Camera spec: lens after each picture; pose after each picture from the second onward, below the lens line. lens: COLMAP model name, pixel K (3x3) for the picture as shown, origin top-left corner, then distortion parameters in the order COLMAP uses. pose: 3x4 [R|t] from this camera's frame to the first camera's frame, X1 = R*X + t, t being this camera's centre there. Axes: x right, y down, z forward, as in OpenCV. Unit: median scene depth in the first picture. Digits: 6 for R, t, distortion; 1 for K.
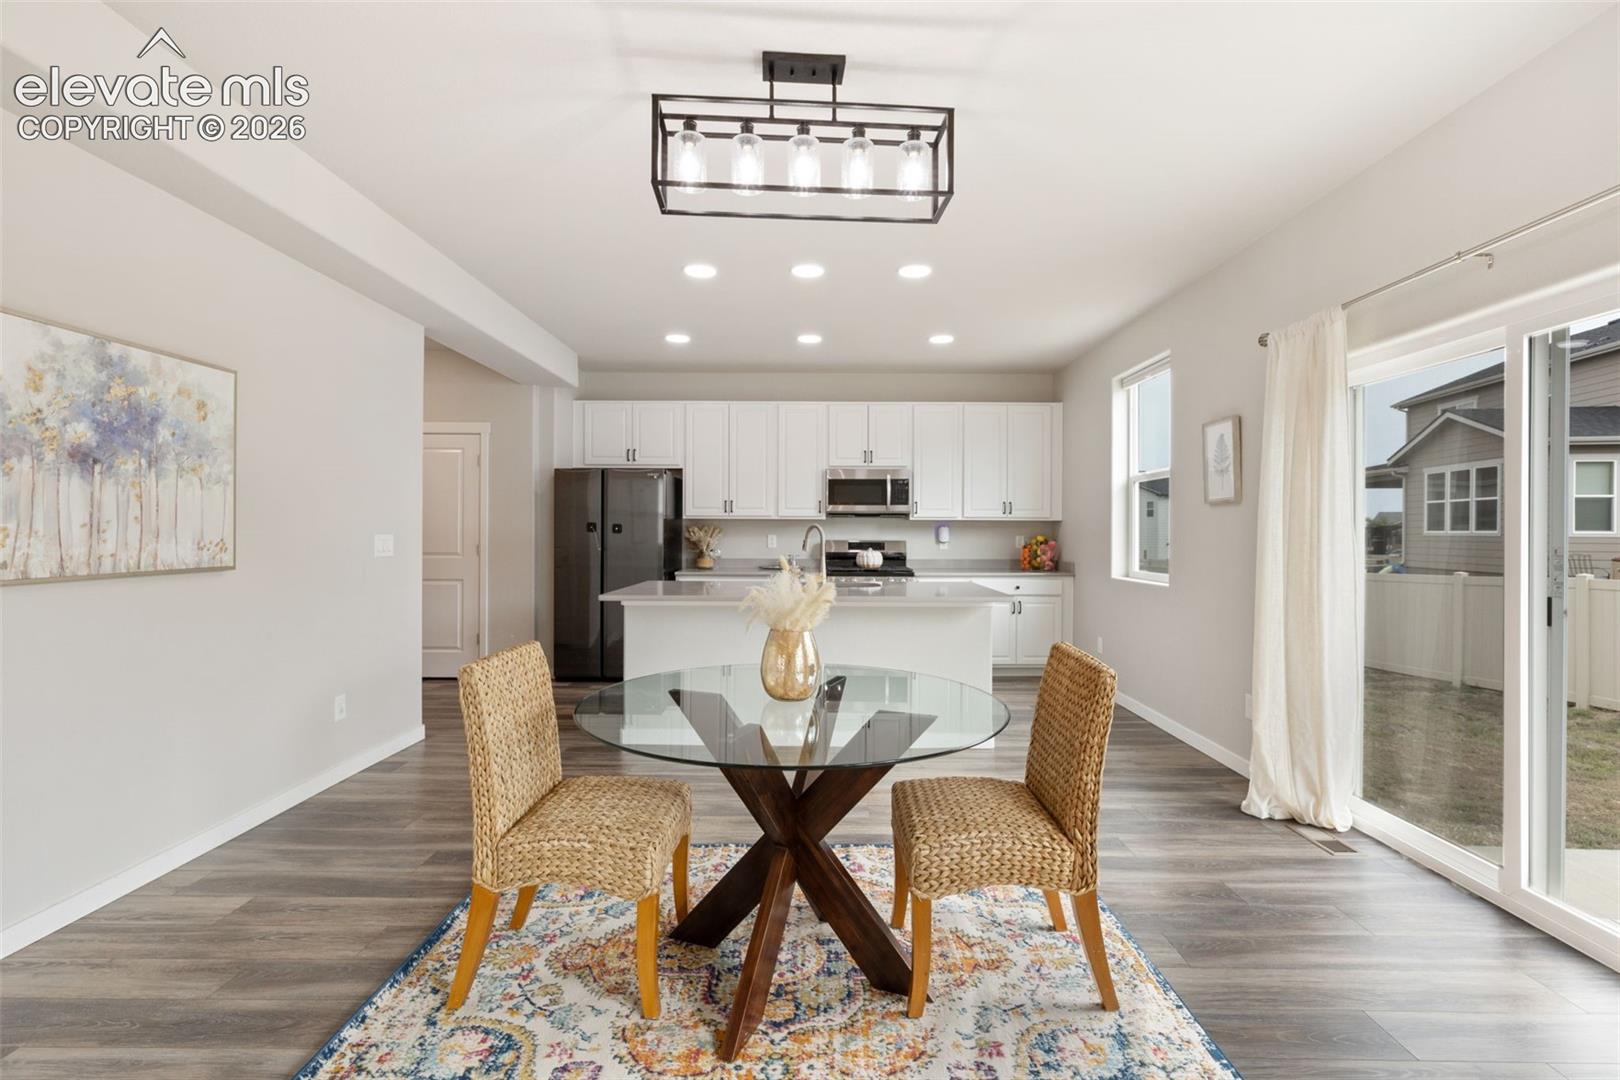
lens RADIAL K [[723.7, 0, 803.8], [0, 723.7, 532.8], [0, 0, 1]] dist [0.002475, 0.000374]
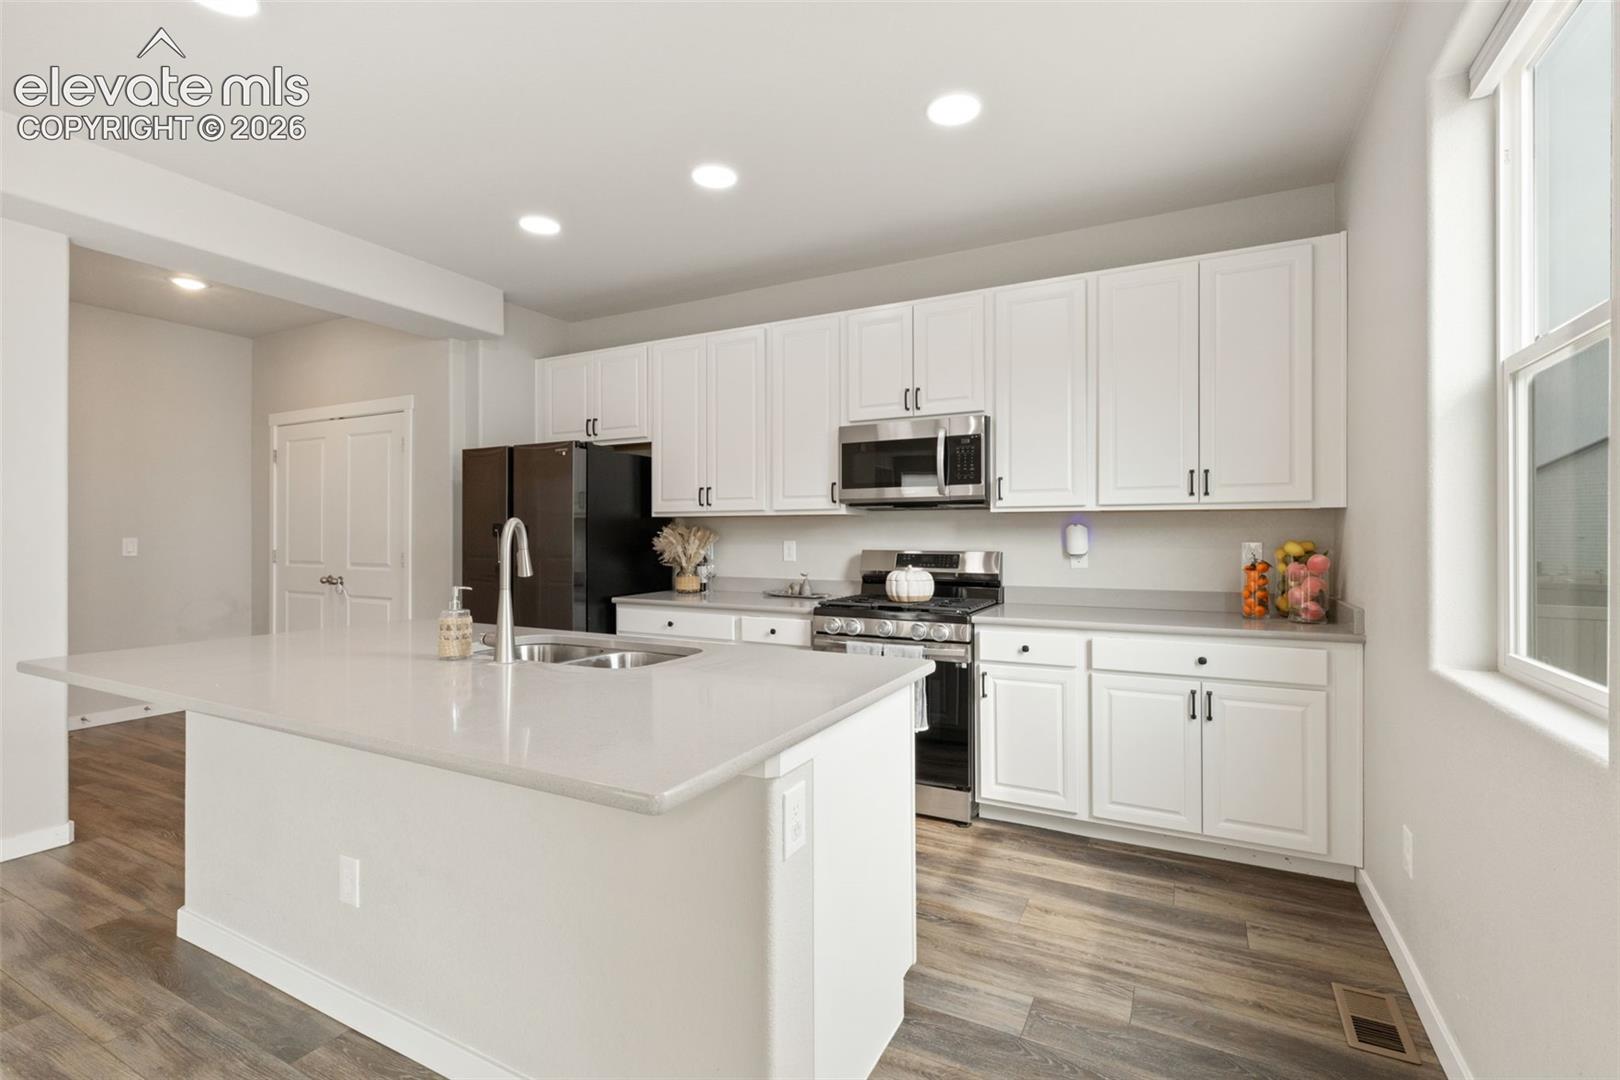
lens RADIAL K [[723.7, 0, 807.4], [0, 723.7, 533.5], [0, 0, 1]] dist [0.002475, 0.000374]
pose [[0.892568, -0.005234, -0.450883, 0.269530], [0.001444, 0.999961, -0.008749, 0.002067], [0.450911, 0.007158, 0.892540, 0.481333]]
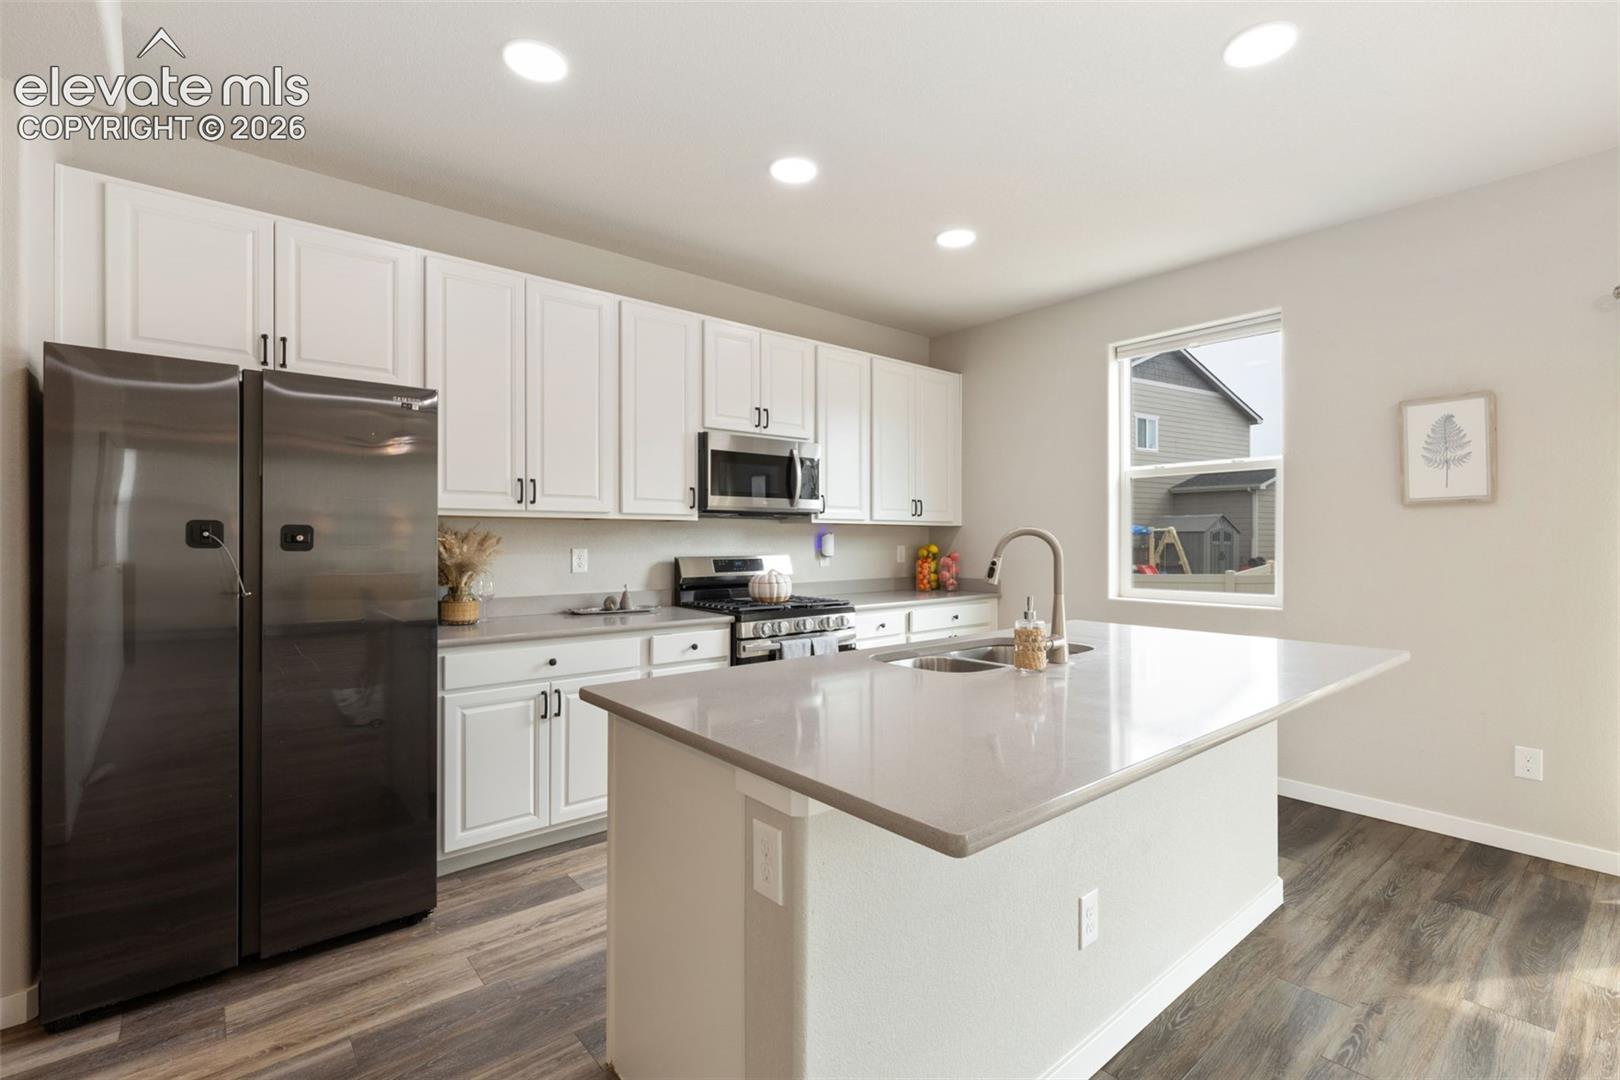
lens RADIAL K [[723.7, 0, 806.9], [0, 723.7, 540.1], [0, 0, 1]] dist [0.002475, 0.000374]
pose [[0.758329, -0.005147, 0.651852, -0.281891], [0.005992, 0.999982, 0.000925, -0.003278], [-0.651844, 0.003204, 0.758346, 0.525075]]
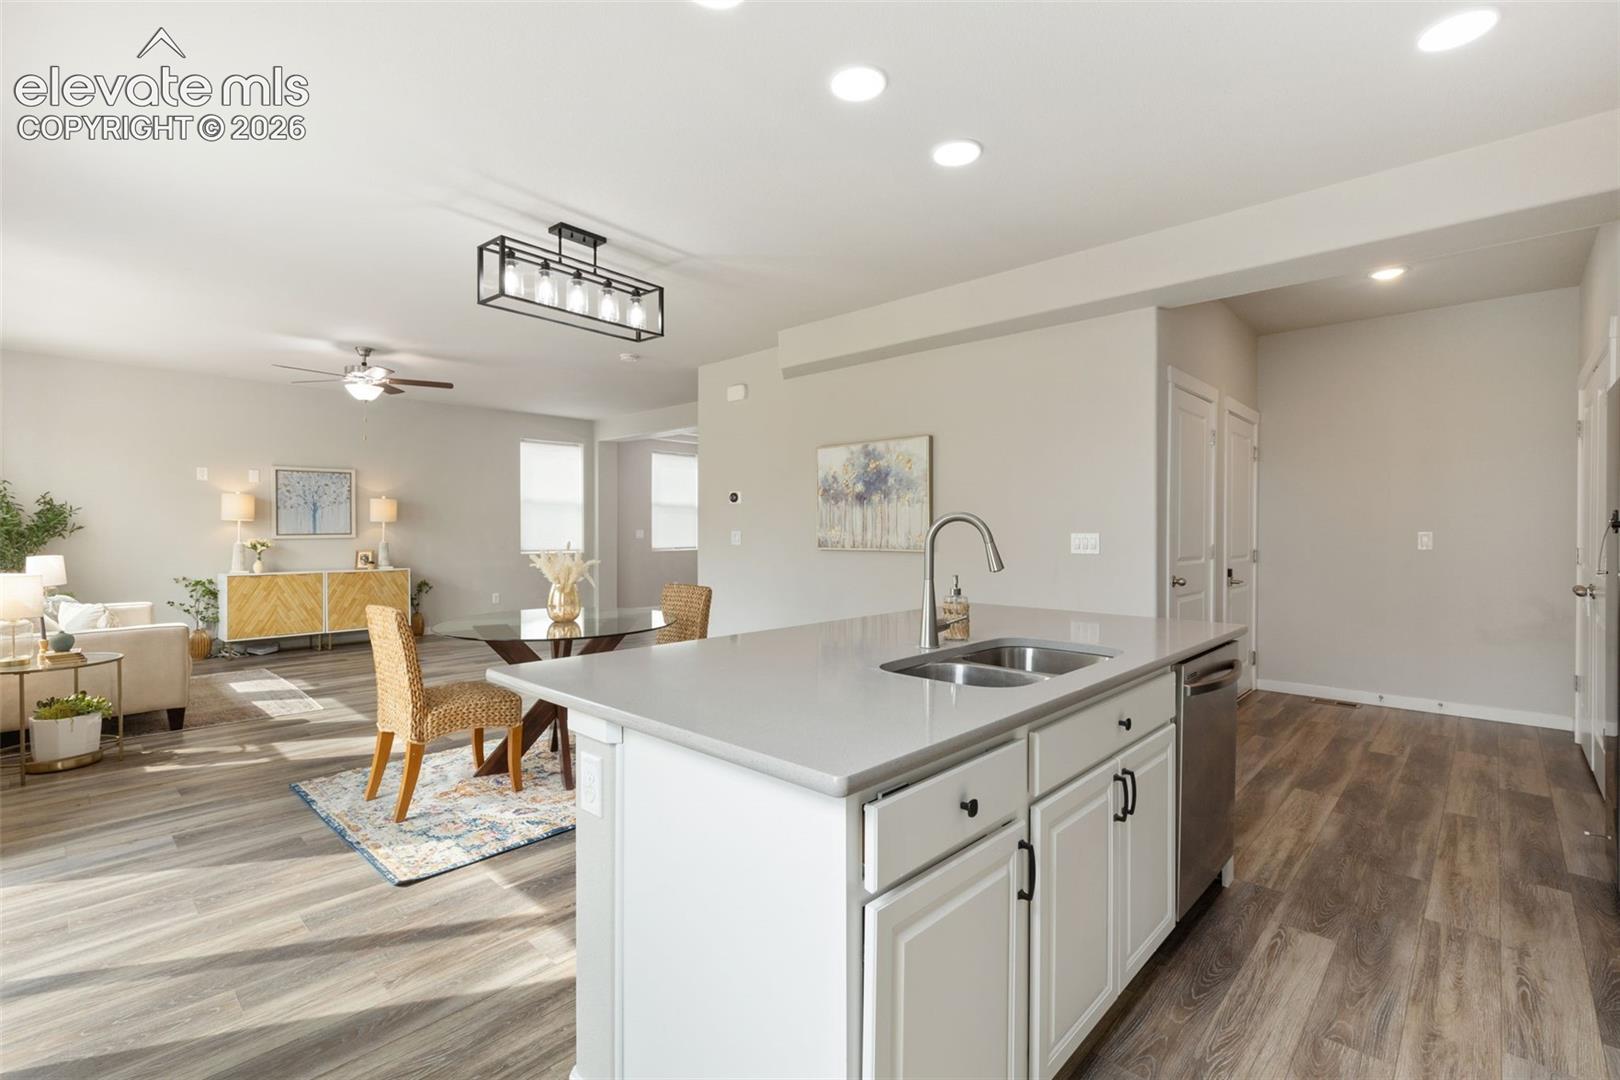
lens RADIAL K [[723.7, 0, 820.4], [0, 723.7, 533.5], [0, 0, 1]] dist [0.002475, 0.000374]
pose [[-0.662682, 0.000765, -0.748900, 0.299748], [-0.004060, 0.999981, 0.004614, 0.000325], [0.748890, 0.006098, -0.662666, 0.881931]]
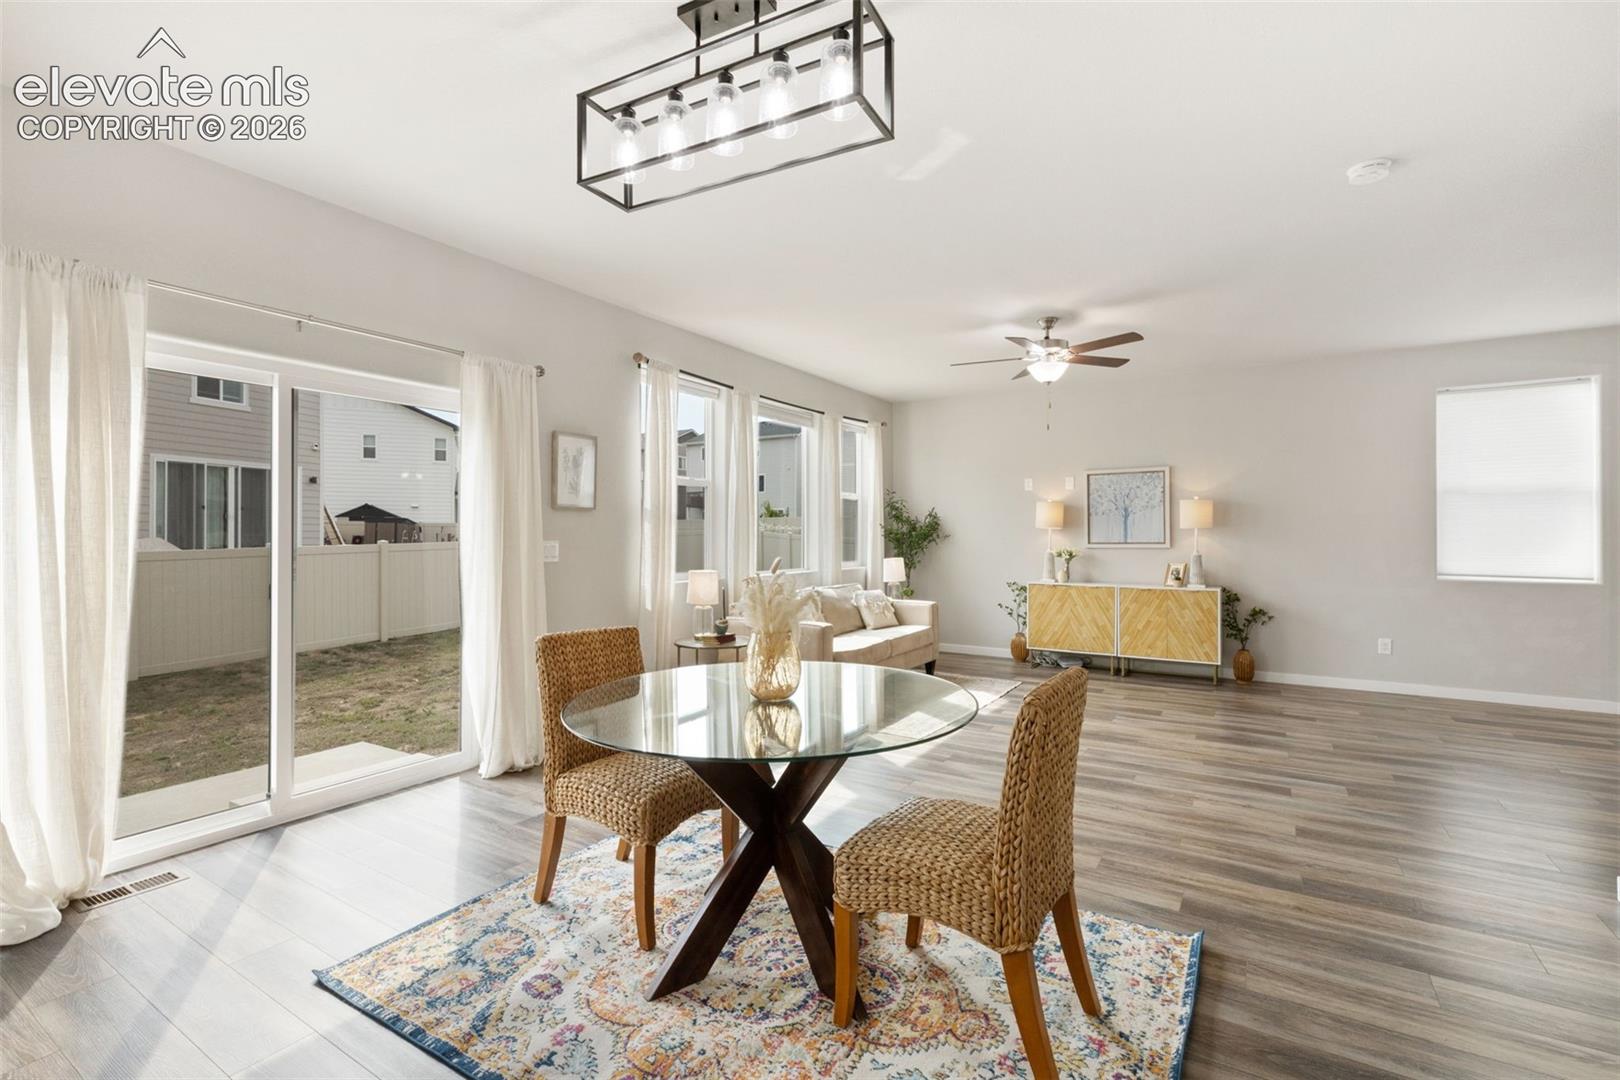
lens RADIAL K [[723.7, 0, 817.3], [0, 723.7, 535.7], [0, 0, 1]] dist [0.002475, 0.000374]
pose [[-0.859185, -0.006677, 0.511622, -0.196783], [-0.005536, 0.999978, 0.003754, -0.002139], [-0.511636, 0.000393, -0.859202, 0.611188]]
